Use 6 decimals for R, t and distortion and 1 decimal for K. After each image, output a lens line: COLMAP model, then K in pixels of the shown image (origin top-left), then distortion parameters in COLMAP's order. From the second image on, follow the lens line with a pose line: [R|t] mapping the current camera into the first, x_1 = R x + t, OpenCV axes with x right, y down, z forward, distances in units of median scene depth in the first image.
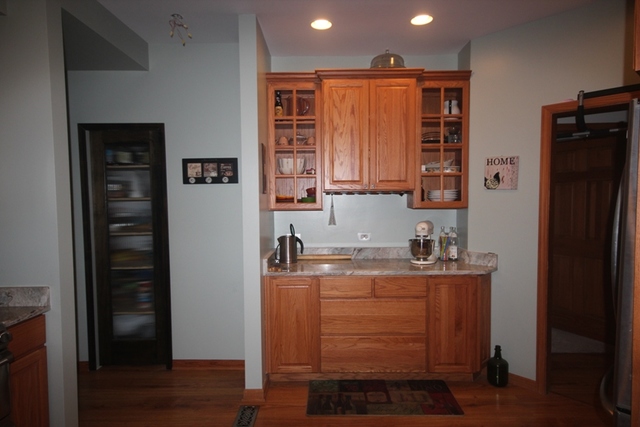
lens RADIAL K [[396.5, 0, 320.0], [0, 396.5, 213.5], [0, 0, 1]] dist [0.019077, 0.001840]
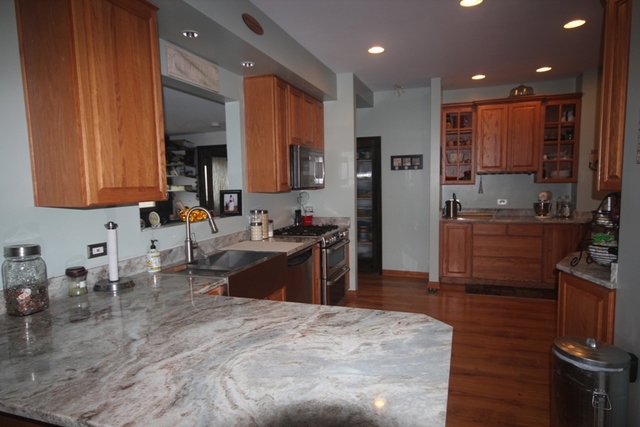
lens RADIAL K [[396.5, 0, 320.0], [0, 396.5, 213.5], [0, 0, 1]] dist [0.019077, 0.001840]
pose [[0.946486, 0.018713, -0.322203, -0.069303], [-0.000293, 0.998367, 0.057124, 0.018597], [0.322746, -0.053972, 0.944945, -0.796034]]
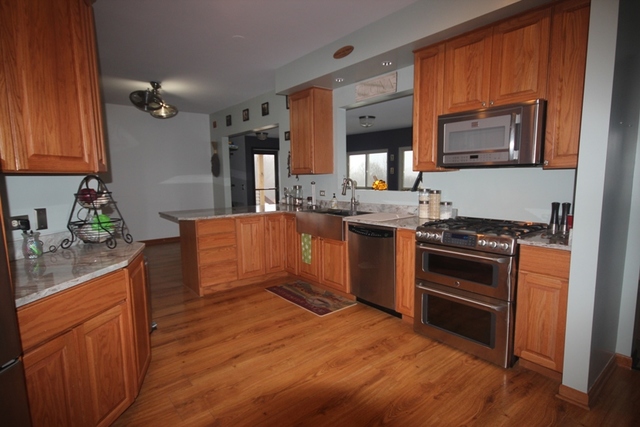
lens RADIAL K [[337.7, 0, 320.0], [0, 337.7, 213.5], [0, 0, 1]] dist [0.037792, 0.000710]
pose [[-0.771509, 0.089403, -0.629906, 0.256883], [0.003034, 0.990583, 0.136879, 0.008698], [0.636212, 0.103692, -0.764515, 0.744713]]
